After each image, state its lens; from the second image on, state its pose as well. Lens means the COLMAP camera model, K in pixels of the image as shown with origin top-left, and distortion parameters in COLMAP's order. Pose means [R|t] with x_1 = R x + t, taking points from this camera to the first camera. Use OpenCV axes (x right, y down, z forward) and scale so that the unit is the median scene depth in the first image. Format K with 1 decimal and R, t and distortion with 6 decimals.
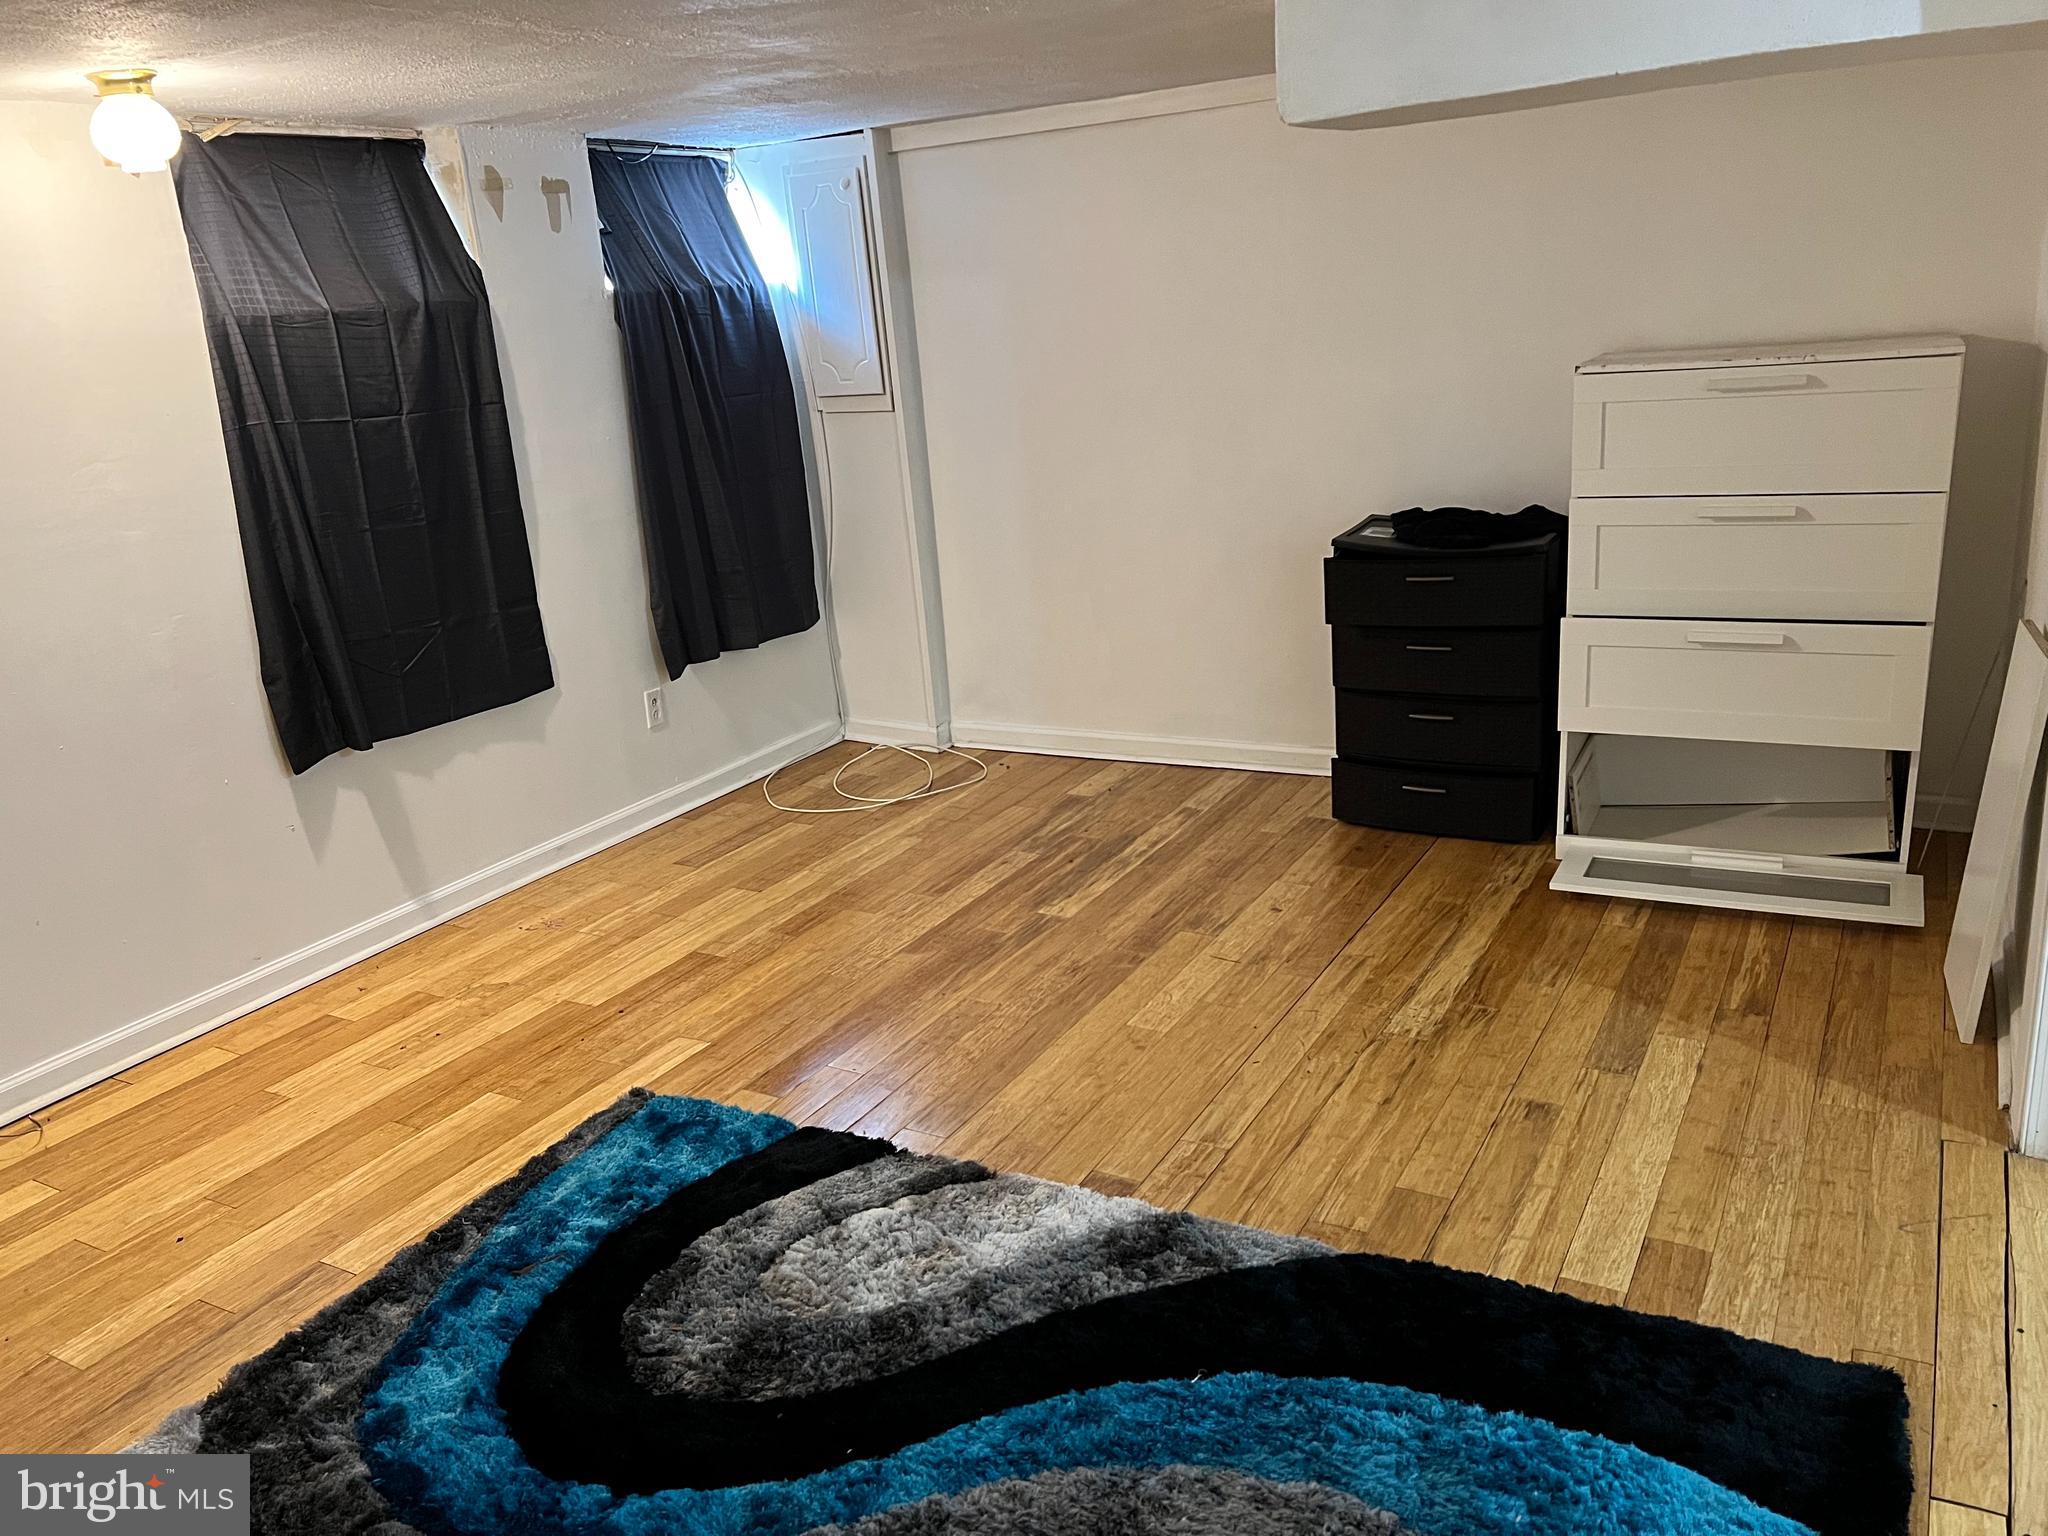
lens RADIAL K [[1556.2, 0, 1025.4], [0, 1556.2, 774.7], [0, 0, 1]] dist [0.086722, -0.017677]
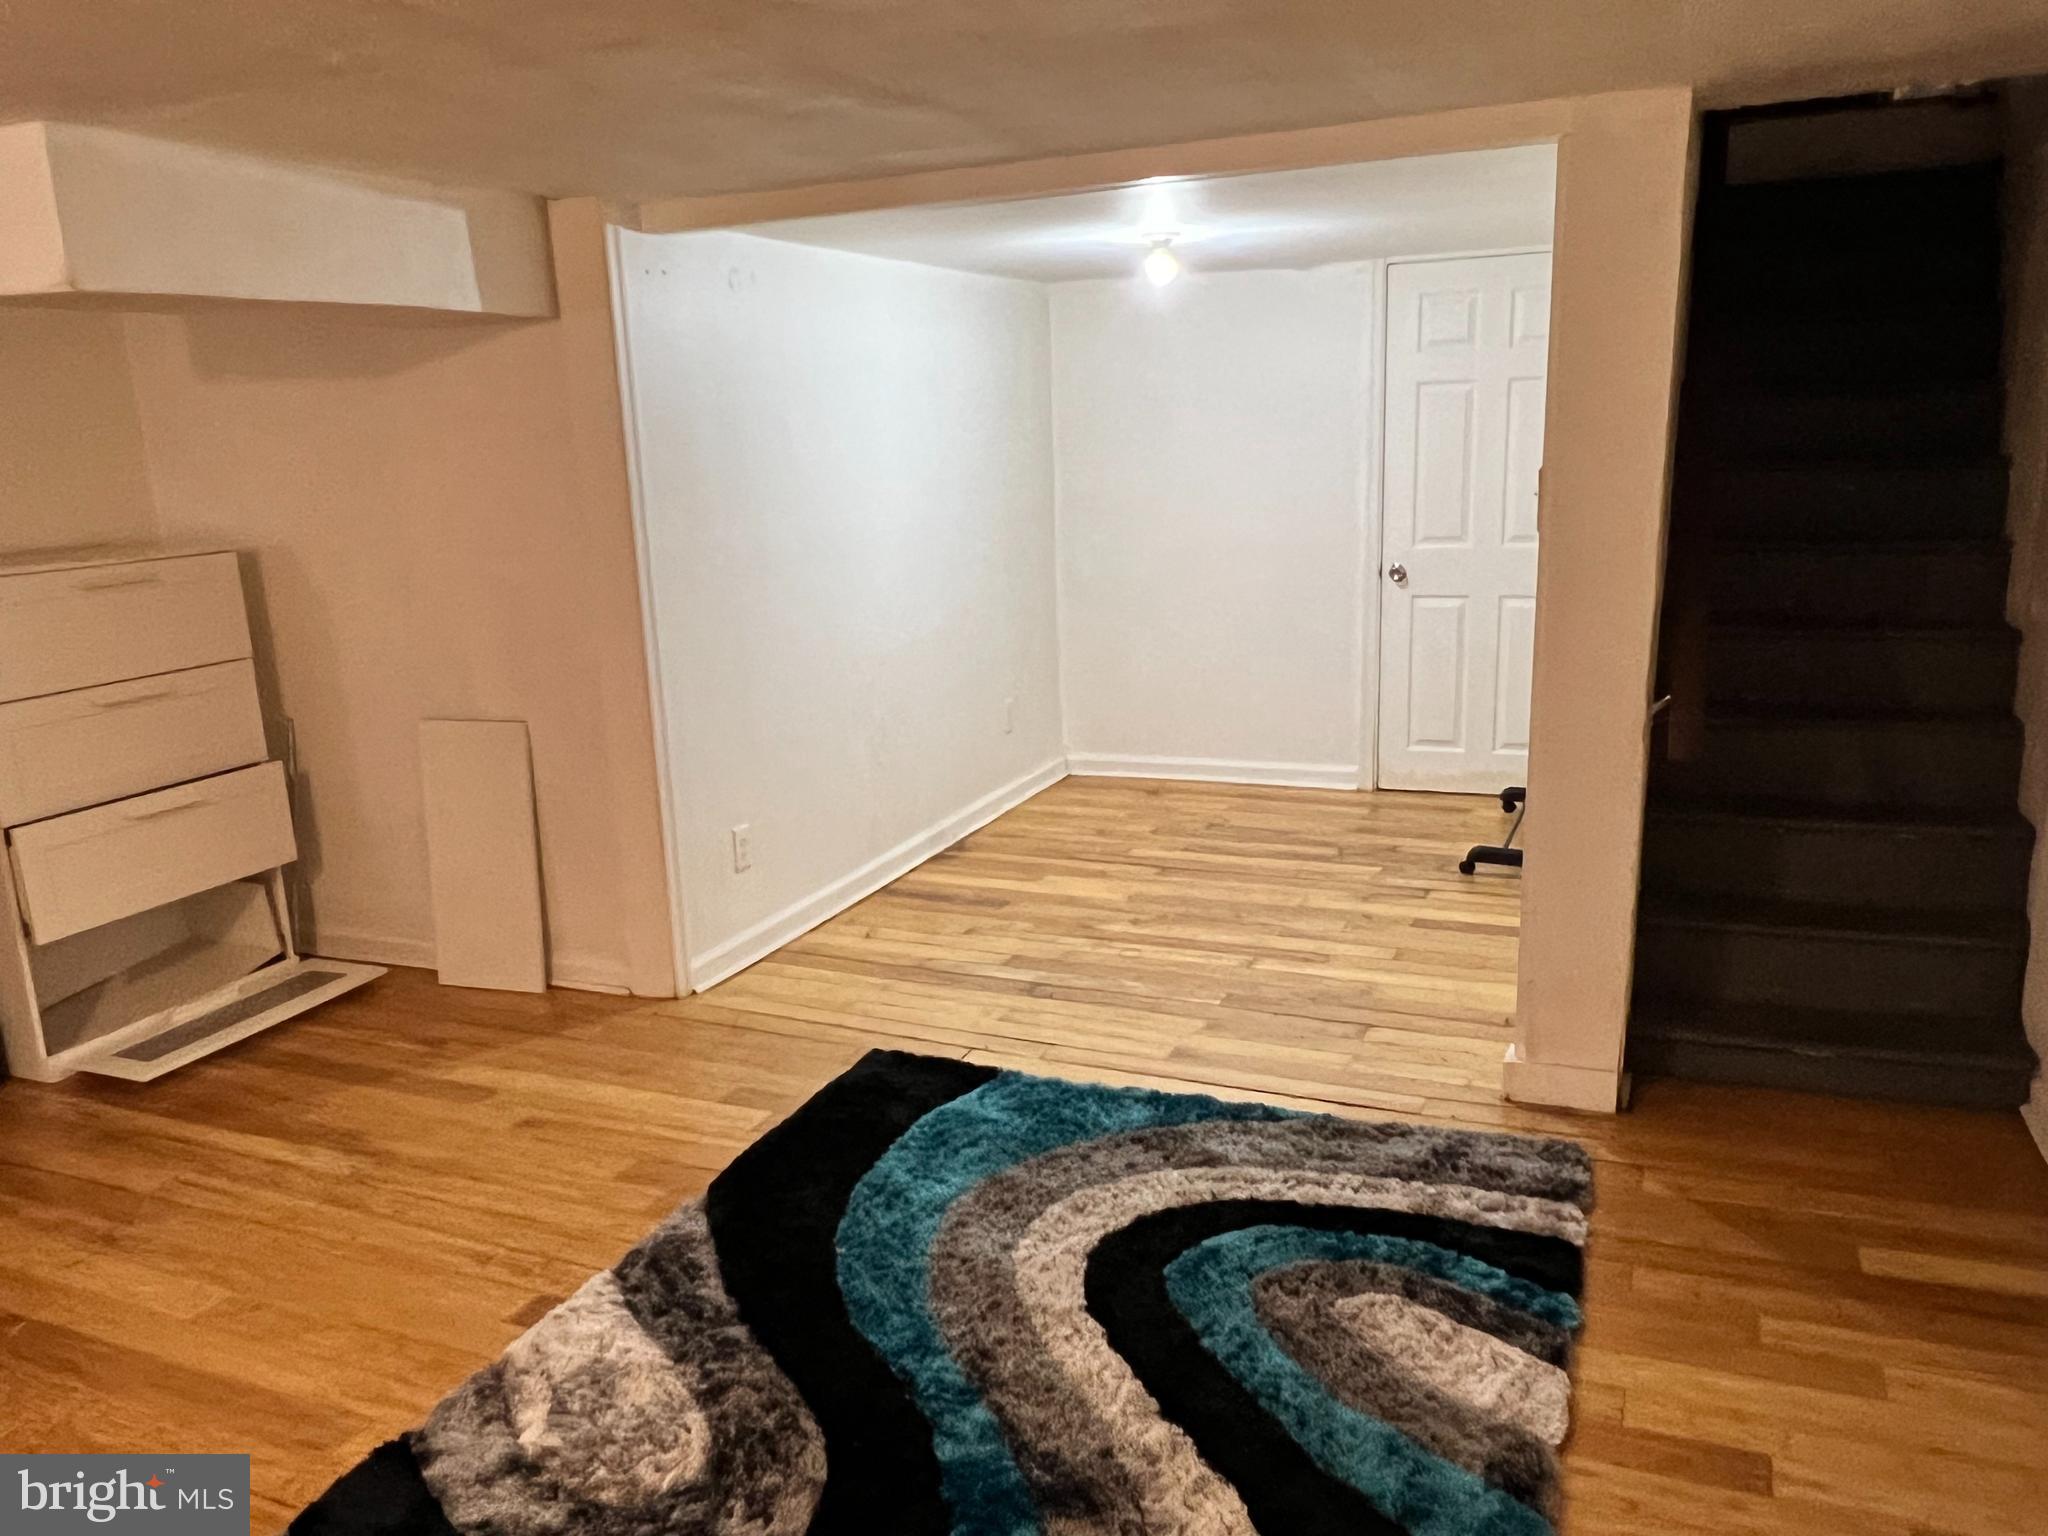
lens RADIAL K [[1556.2, 0, 1020.5], [0, 1556.2, 769.7], [0, 0, 1]] dist [0.086722, -0.017677]
pose [[-0.086253, -0.134611, 0.987137, -0.757006], [0.332876, 0.929993, 0.155904, -0.091398], [-0.939017, 0.342042, -0.035406, 0.517129]]
